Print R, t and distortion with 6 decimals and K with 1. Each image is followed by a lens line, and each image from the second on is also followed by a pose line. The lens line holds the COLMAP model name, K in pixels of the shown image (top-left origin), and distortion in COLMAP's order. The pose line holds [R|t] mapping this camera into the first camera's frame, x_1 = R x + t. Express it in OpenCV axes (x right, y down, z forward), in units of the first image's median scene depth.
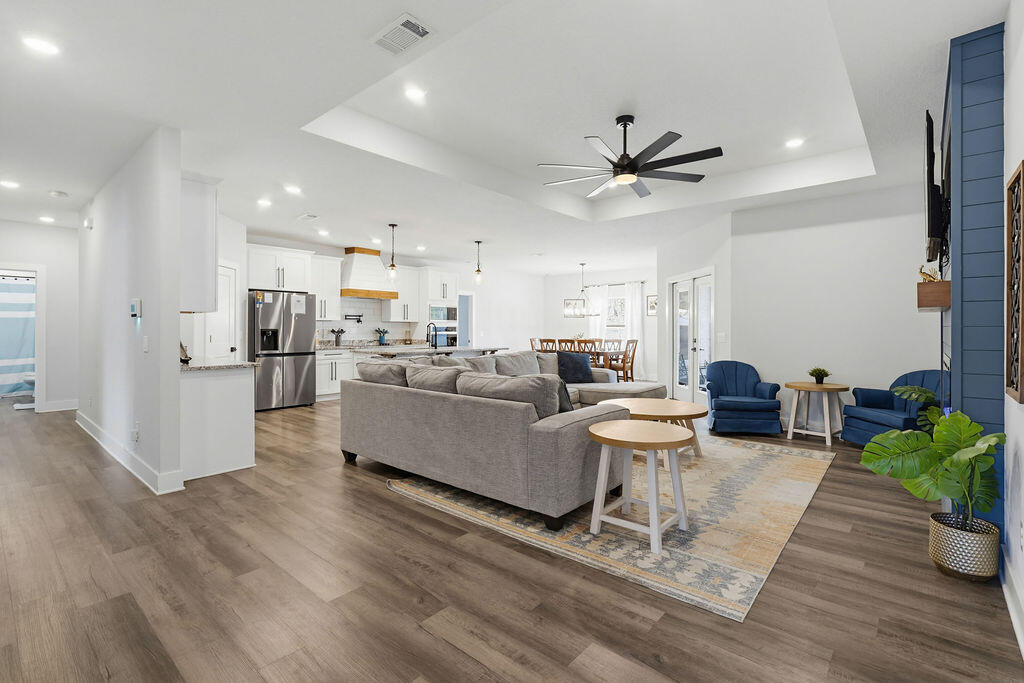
lens RADIAL K [[470.2, 0, 511.7], [0, 470.2, 324.7], [0, 0, 1]] dist [-0.004772, 0.002699]
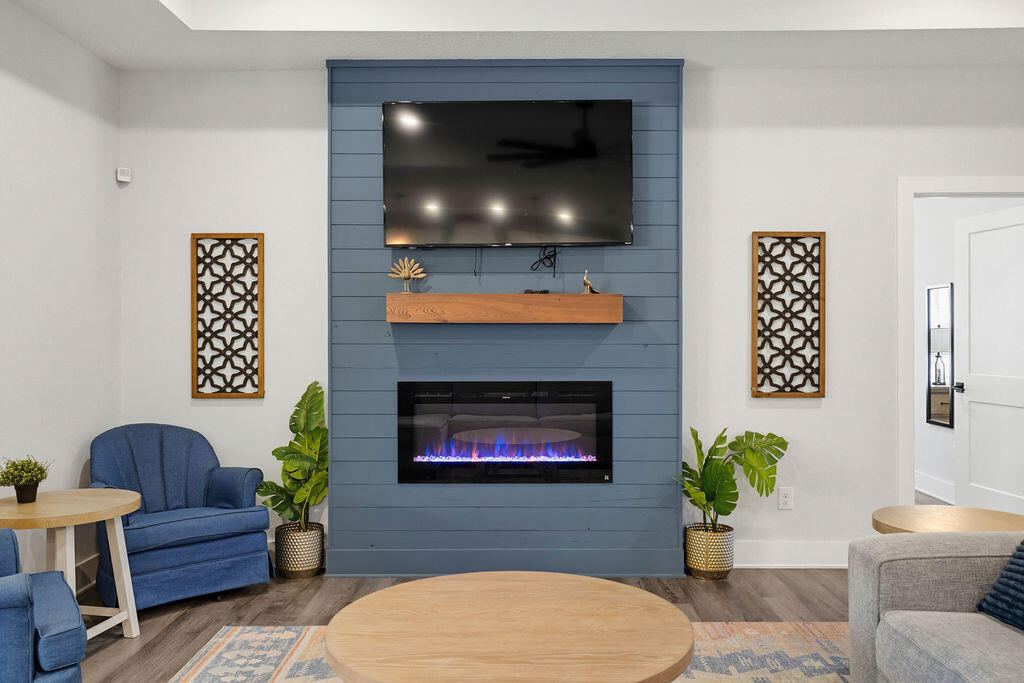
lens RADIAL K [[815.0, 0, 536.0], [0, 815.0, 342.6], [0, 0, 1]] dist [0.010861, -0.002094]
pose [[-0.654104, -0.007938, 0.756363, -0.058230], [-0.007119, 0.999965, 0.004339, 0.000276], [-0.756371, -0.002546, -0.654138, 0.817214]]
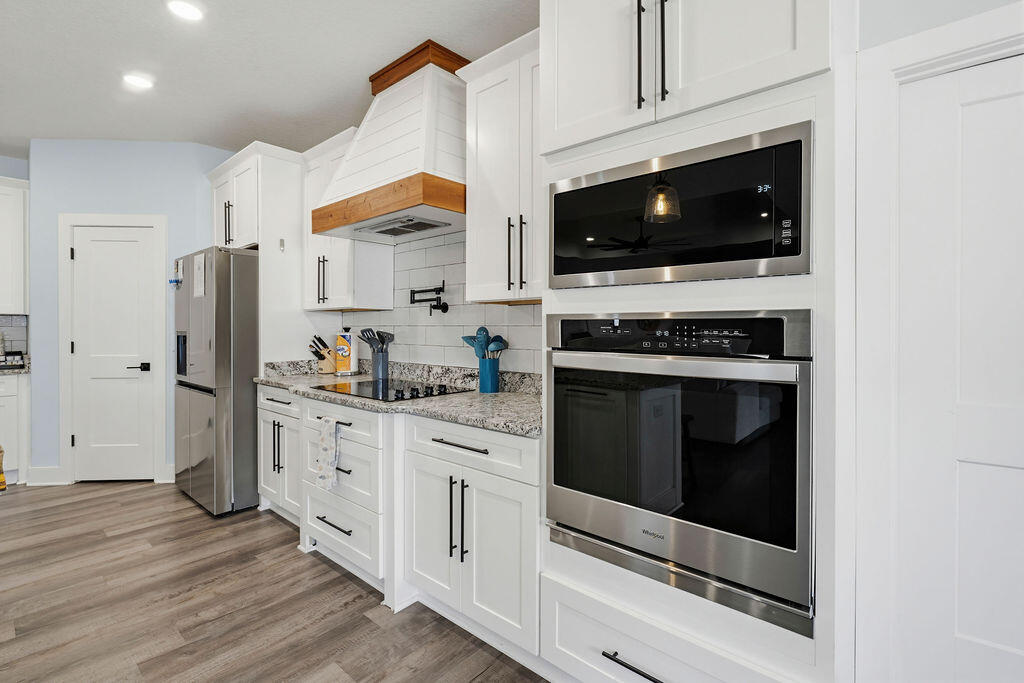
lens RADIAL K [[470.2, 0, 517.1], [0, 470.2, 330.9], [0, 0, 1]] dist [-0.004772, 0.002699]
pose [[0.001598, 0.002402, -0.999996, -0.013650], [0.008265, 0.999963, 0.002415, 0.010599], [0.999965, -0.008269, 0.001579, 1.352794]]
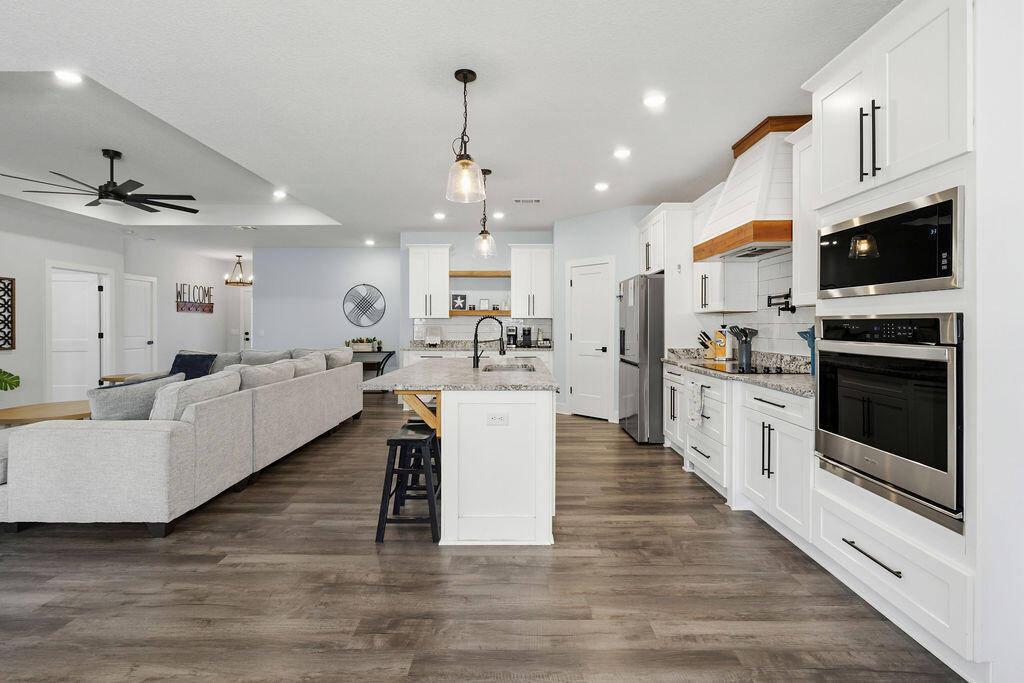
lens RADIAL K [[470.2, 0, 510.3], [0, 470.2, 325.6], [0, 0, 1]] dist [-0.004772, 0.002699]
pose [[-0.762266, -0.003750, -0.647253, 0.149468], [0.003588, 0.999943, -0.010019, 0.012839], [0.647254, -0.009960, -0.762209, 1.482833]]
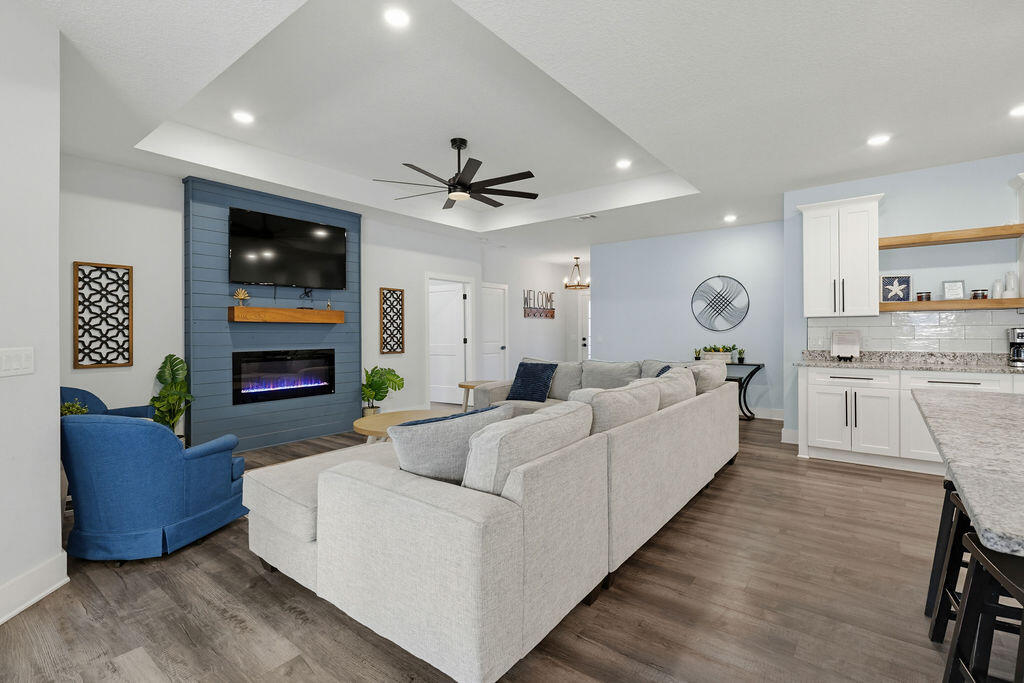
lens RADIAL K [[470.2, 0, 515.1], [0, 470.2, 339.4], [0, 0, 1]] dist [-0.004772, 0.002699]
pose [[-0.998508, 0.003793, -0.054470, 0.109120], [0.003503, 0.999979, 0.005430, 0.012735], [0.054490, 0.005231, -0.998501, 1.211658]]
